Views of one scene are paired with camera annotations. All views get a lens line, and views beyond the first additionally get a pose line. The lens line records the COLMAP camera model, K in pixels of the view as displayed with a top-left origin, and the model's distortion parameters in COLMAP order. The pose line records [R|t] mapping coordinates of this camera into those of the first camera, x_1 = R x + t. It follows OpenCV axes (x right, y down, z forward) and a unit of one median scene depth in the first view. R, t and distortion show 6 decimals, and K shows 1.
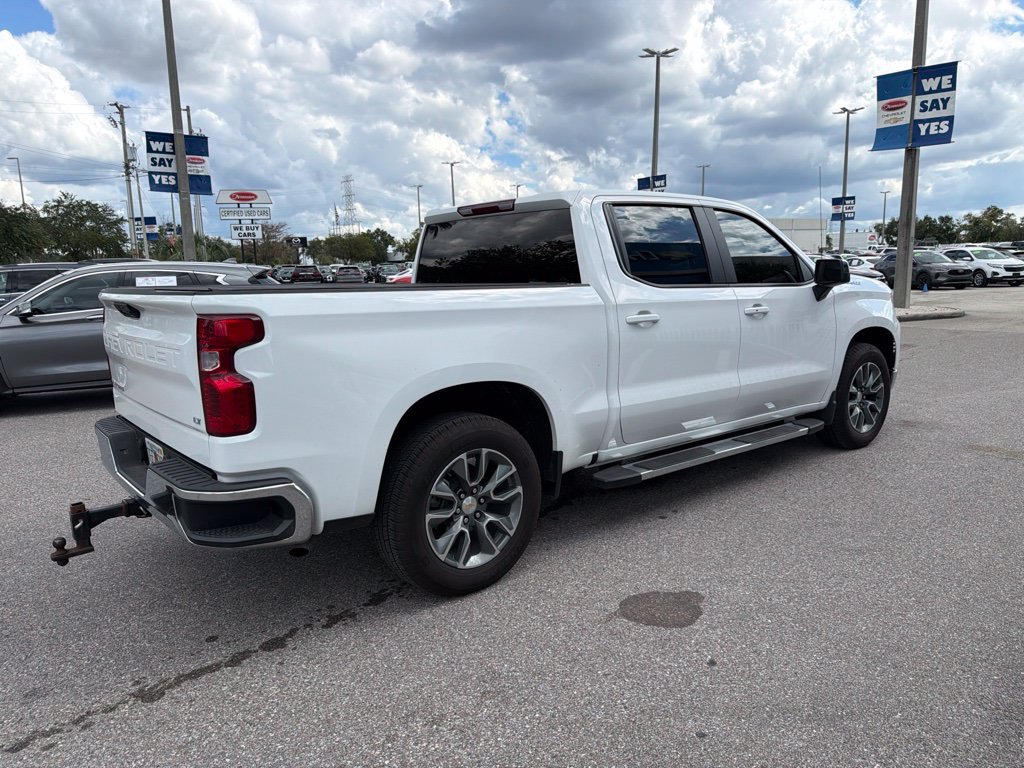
lens RADIAL K [[723.2, 0, 516.8], [0, 723.2, 382.6], [0, 0, 1]] dist [0.036246, -0.047294]
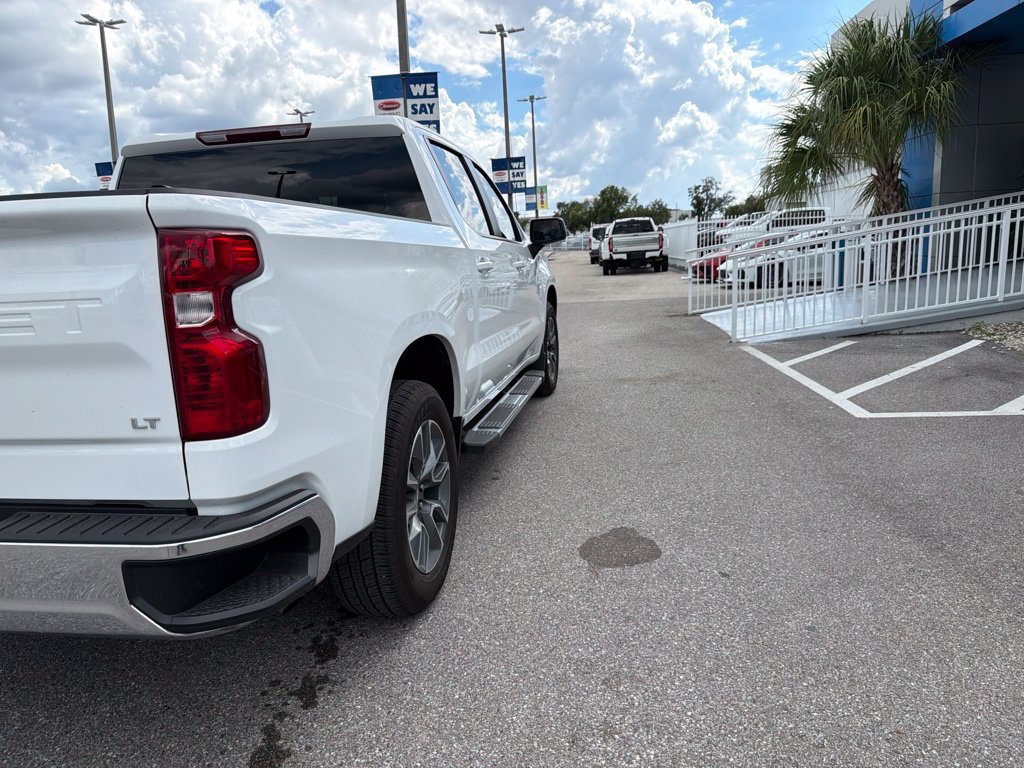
lens RADIAL K [[723.2, 0, 503.4], [0, 723.2, 384.5], [0, 0, 1]] dist [0.036246, -0.047294]
pose [[0.767586, -0.128198, 0.627994, -0.343335], [0.126706, 0.990808, 0.047392, 0.018585], [-0.628297, 0.043193, 0.776774, 0.229442]]
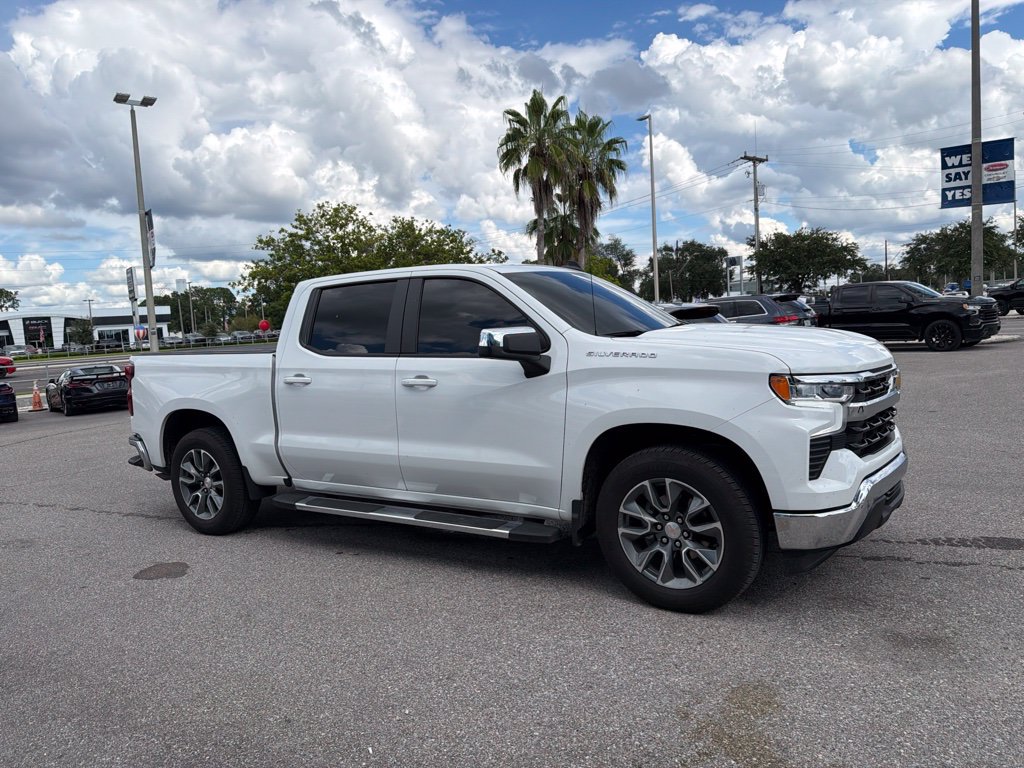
lens RADIAL K [[723.2, 0, 512.9], [0, 723.2, 376.1], [0, 0, 1]] dist [0.036246, -0.047294]
pose [[0.309812, 0.076565, -0.947710, 1.266930], [-0.094683, 0.994282, 0.049375, -0.166099], [0.946072, 0.074435, 0.315290, 0.811730]]
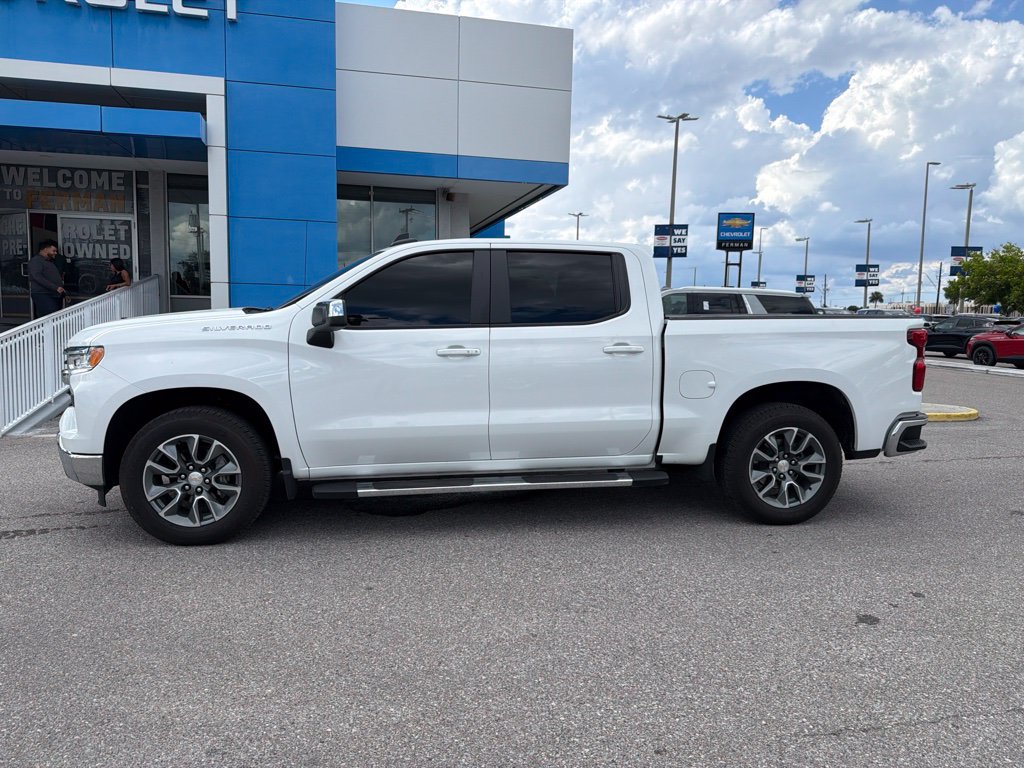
lens RADIAL K [[723.2, 0, 513.1], [0, 723.2, 389.6], [0, 0, 1]] dist [0.036246, -0.047294]
pose [[-0.866581, -0.044211, 0.497074, -0.495883], [0.083292, 0.969282, 0.231420, -0.313887], [-0.492036, 0.241947, -0.836279, 2.111958]]
